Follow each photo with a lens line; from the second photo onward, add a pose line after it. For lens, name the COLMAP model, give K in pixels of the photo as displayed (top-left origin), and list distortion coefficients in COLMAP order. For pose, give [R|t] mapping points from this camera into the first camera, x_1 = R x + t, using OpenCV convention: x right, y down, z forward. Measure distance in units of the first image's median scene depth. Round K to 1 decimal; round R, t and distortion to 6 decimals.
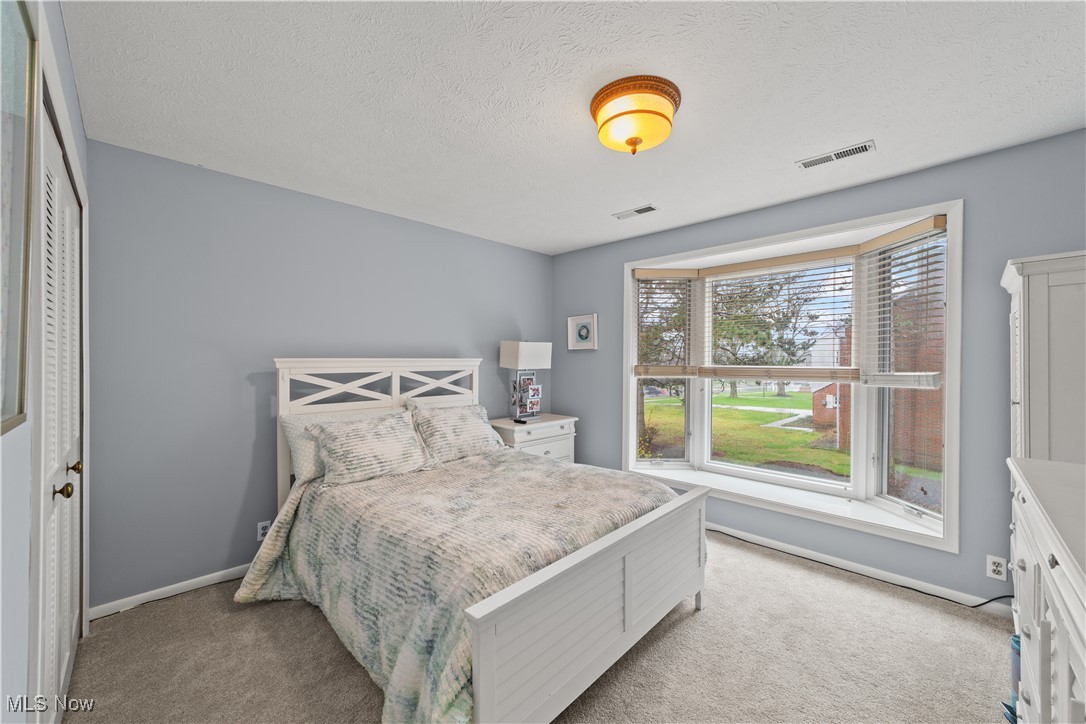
lens RADIAL K [[417.3, 0, 542.6], [0, 417.3, 369.2], [0, 0, 1]] dist [-0.013890, 0.000050]
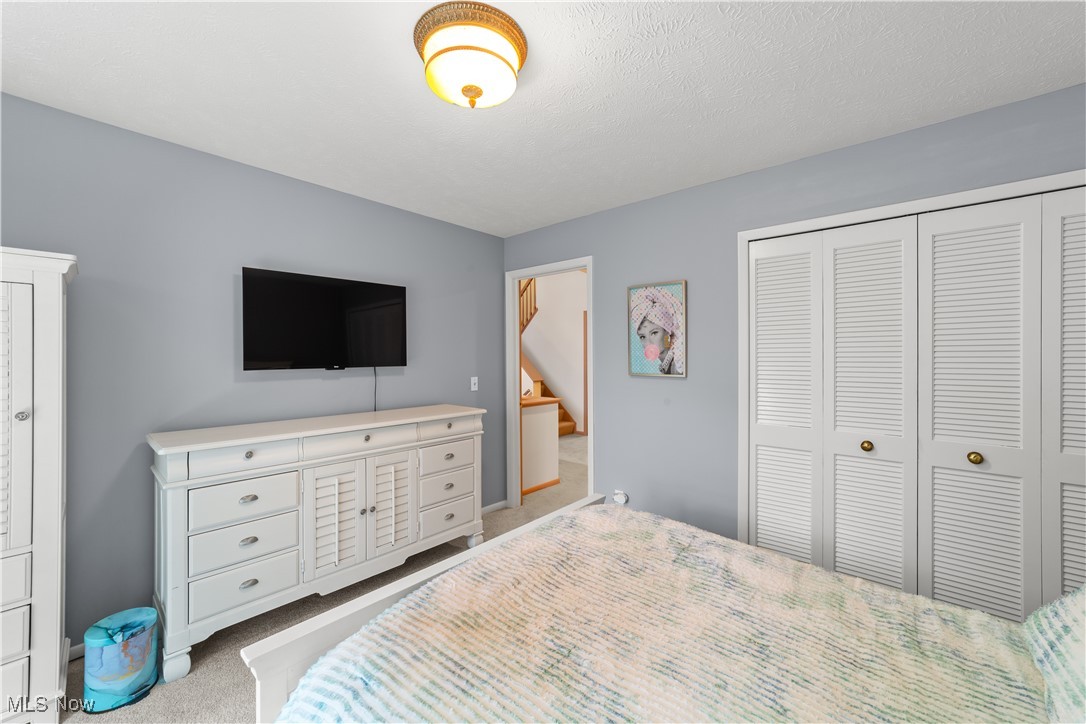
lens RADIAL K [[418.4, 0, 540.8], [0, 418.4, 357.0], [0, 0, 1]] dist [-0.001781, 0.000013]
pose [[-0.997064, -0.012771, -0.075499, 0.096573], [-0.015953, 0.999003, 0.041688, -0.040975], [0.074892, 0.042770, -0.996274, 1.174055]]
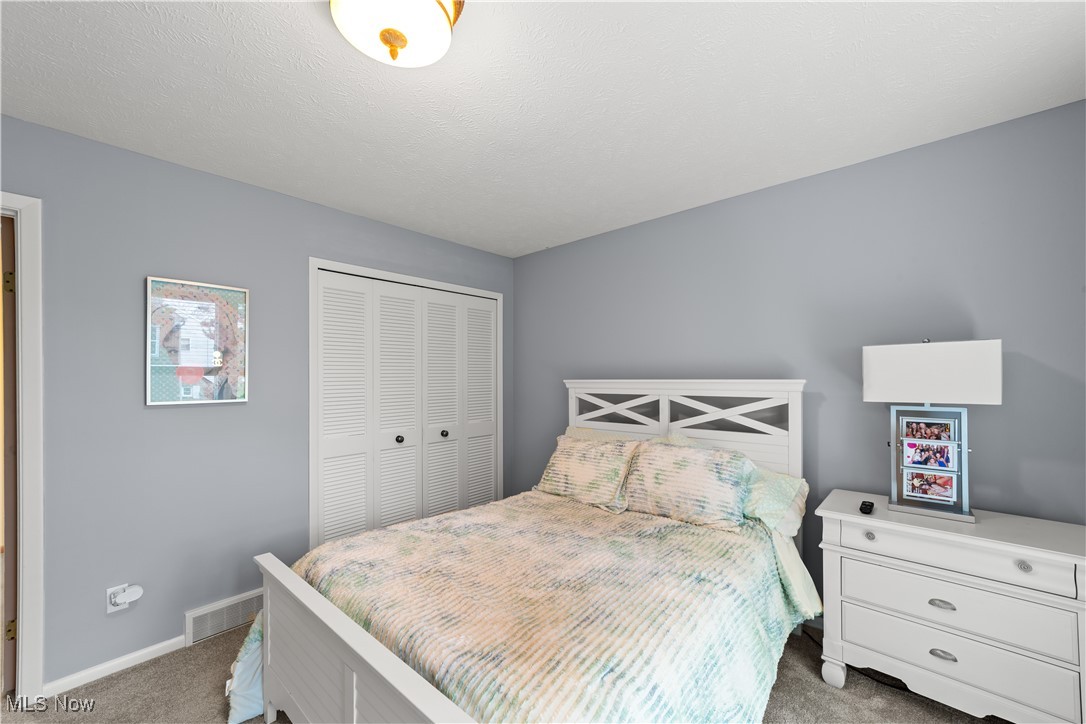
lens RADIAL K [[417.3, 0, 542.6], [0, 417.3, 369.2], [0, 0, 1]] dist [-0.013890, 0.000050]
pose [[0.051483, -0.030347, -0.998213, 0.549151], [-0.029732, 0.999049, -0.031905, -0.014447], [0.998231, 0.031321, 0.050531, 0.777526]]
